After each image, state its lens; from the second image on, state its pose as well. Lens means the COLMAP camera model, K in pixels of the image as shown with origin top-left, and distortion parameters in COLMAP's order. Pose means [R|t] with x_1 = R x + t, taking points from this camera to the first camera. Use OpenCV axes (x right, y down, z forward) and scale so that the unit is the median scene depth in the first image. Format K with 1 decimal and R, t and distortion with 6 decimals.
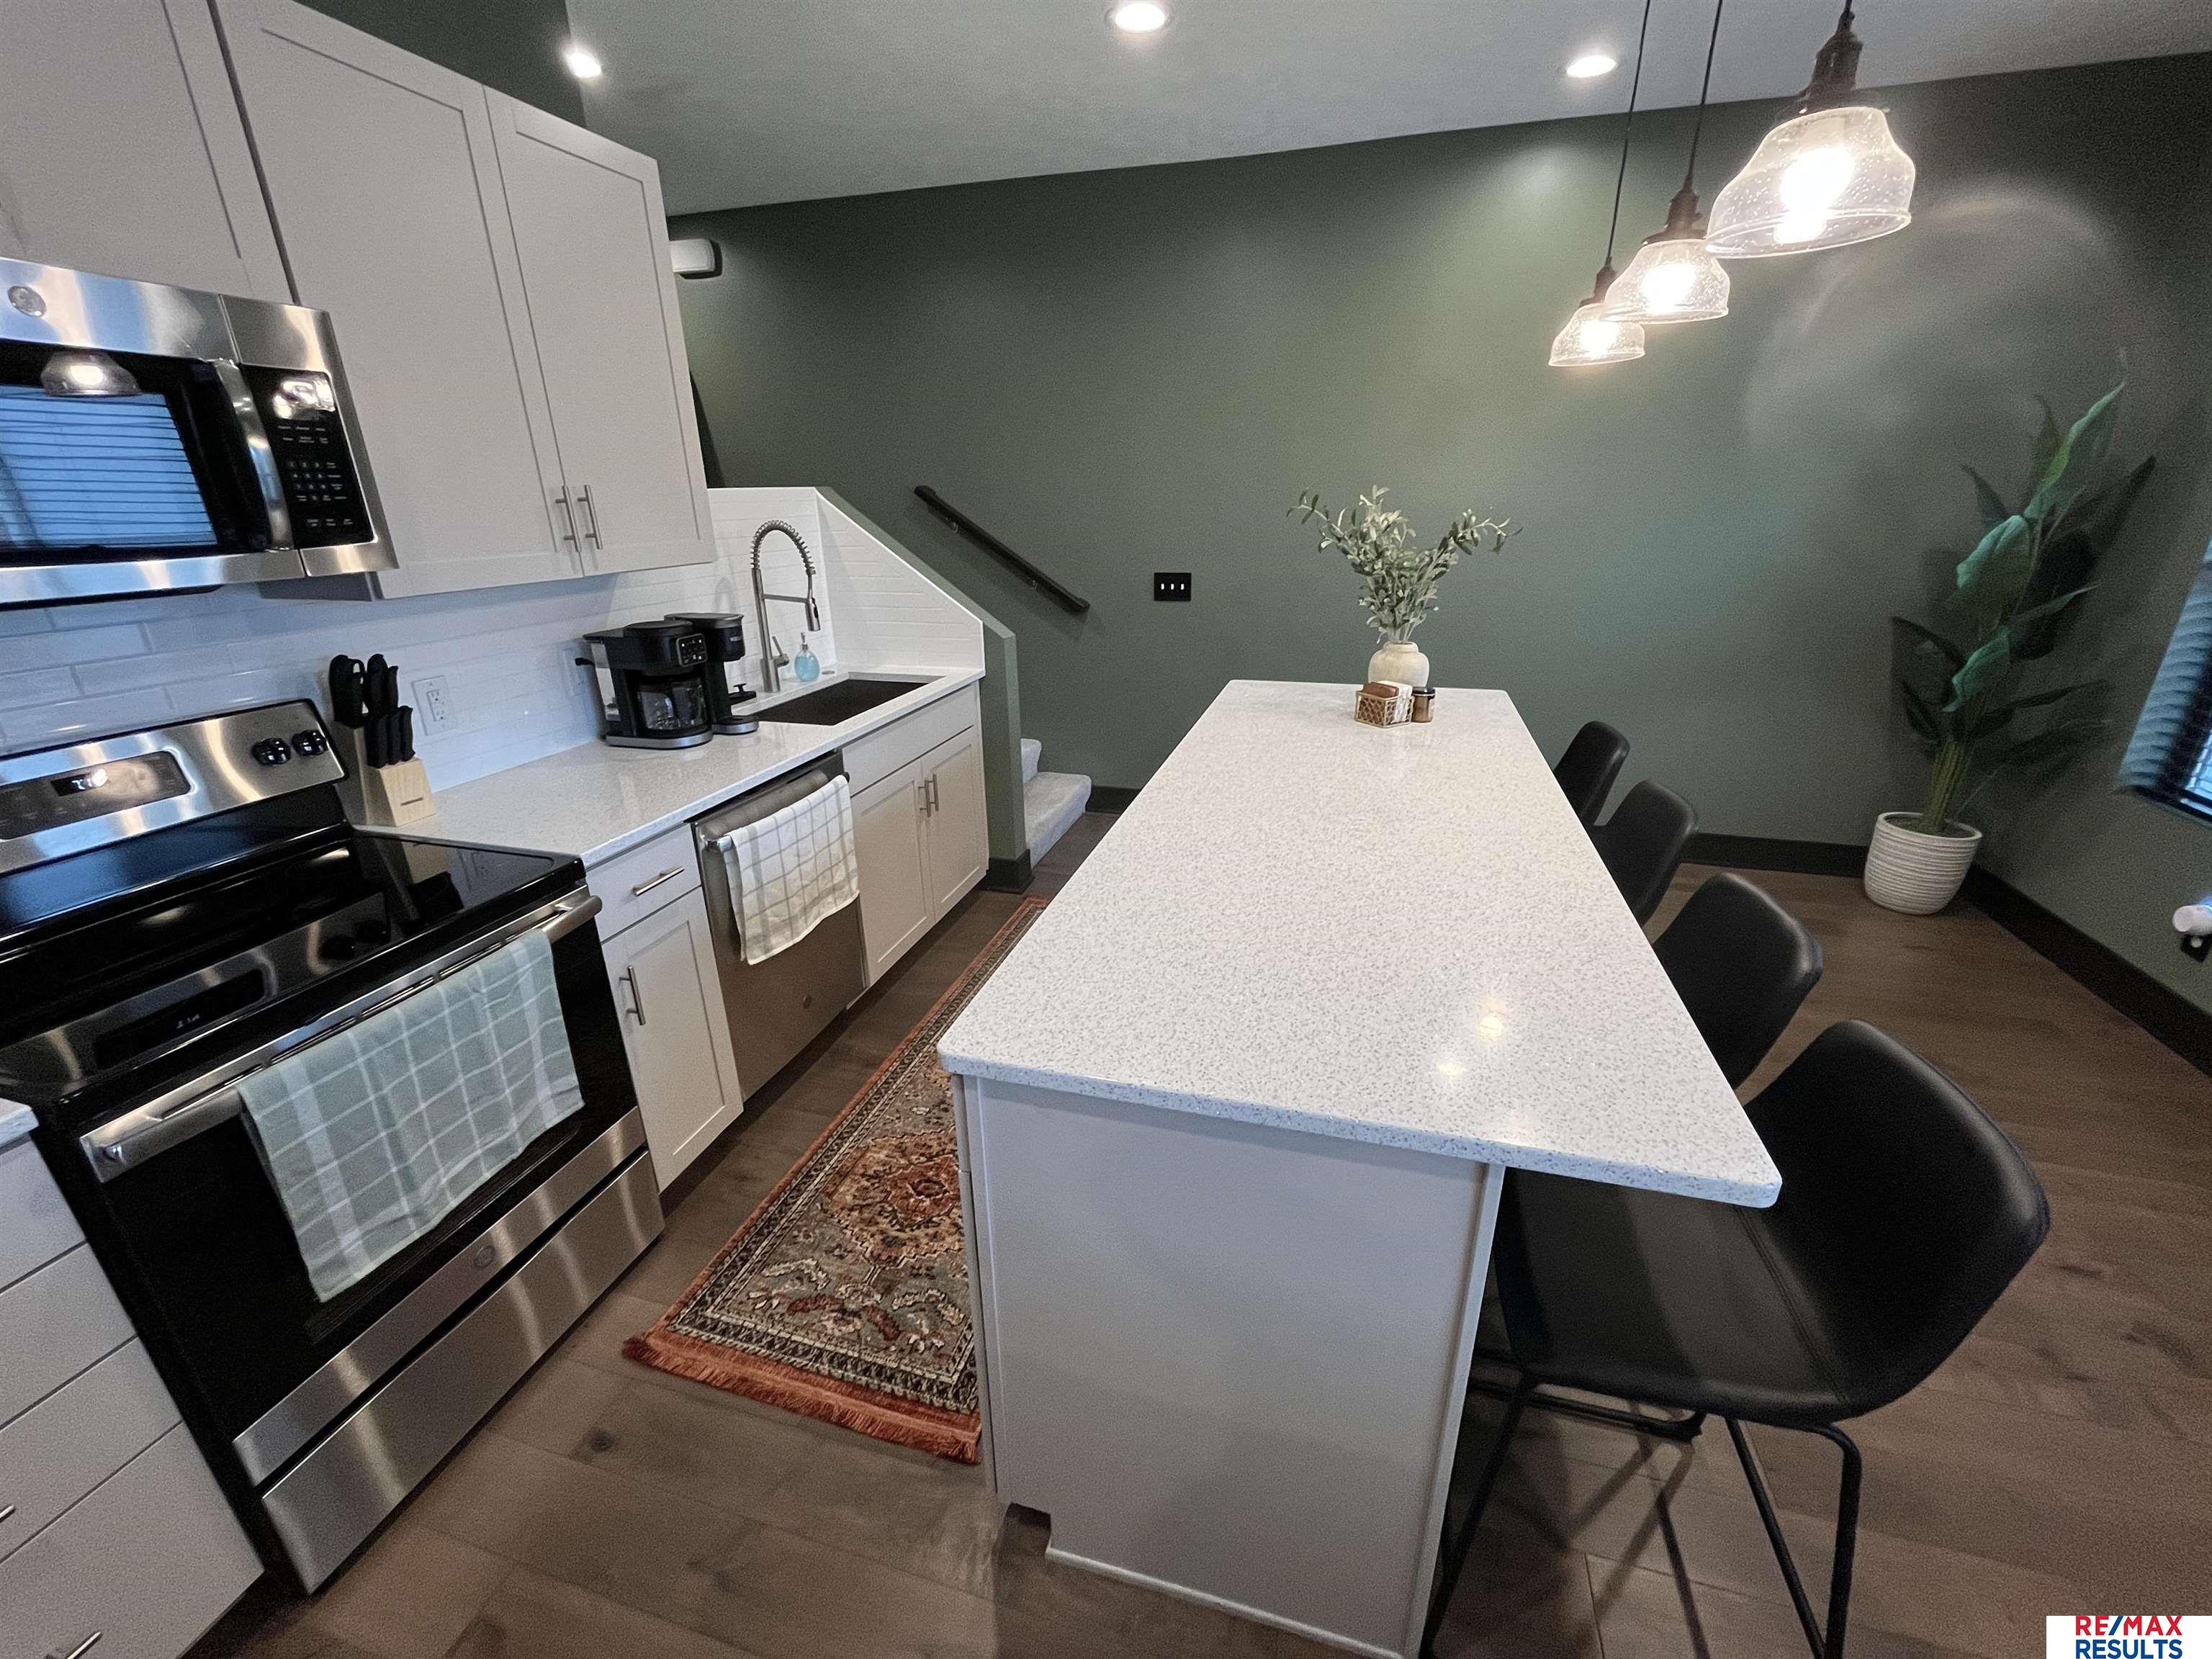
lens RADIAL K [[899.2, 0, 1109.1], [0, 899.2, 827.2], [0, 0, 1]] dist [-0.001208, -0.001141]
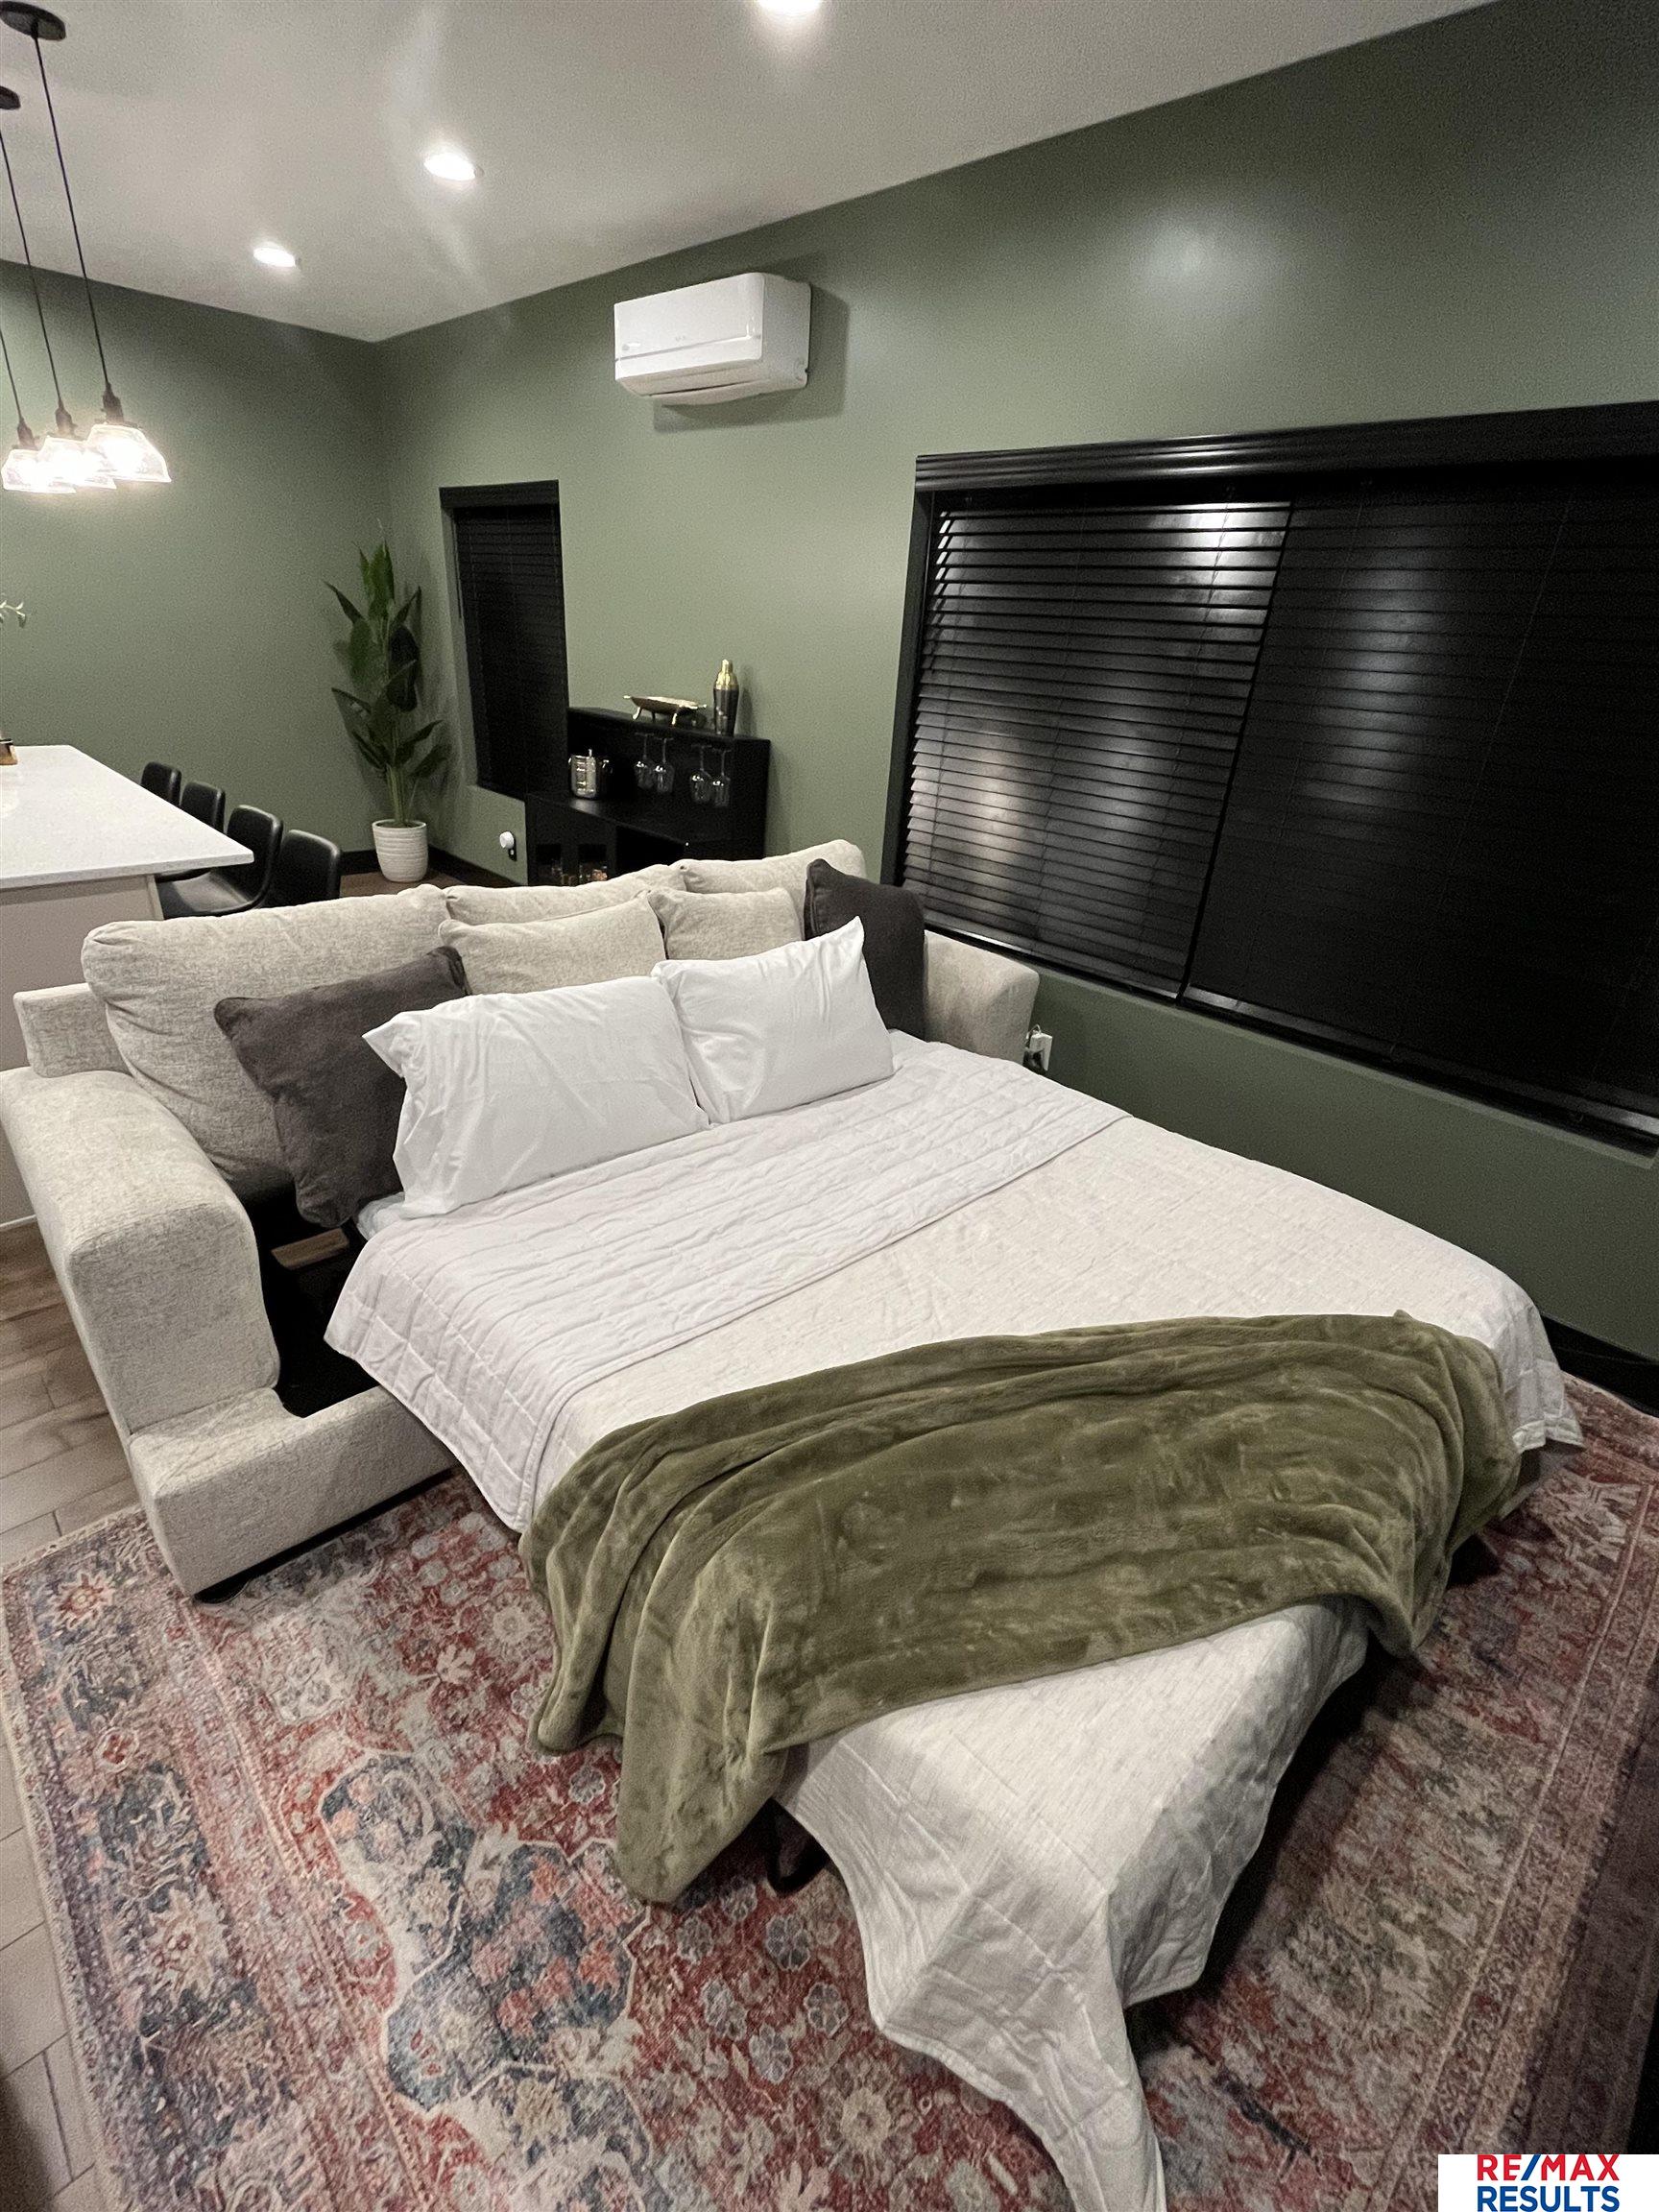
lens RADIAL K [[995.7, 0, 830.7], [0, 995.7, 1105.0], [0, 0, 1]] dist [-0.001694, -0.001168]
pose [[0.489533, -0.342923, 0.801724, -0.417255], [0.241981, 0.936738, 0.252918, 0.284042], [-0.837736, 0.070190, 0.541545, -0.787043]]
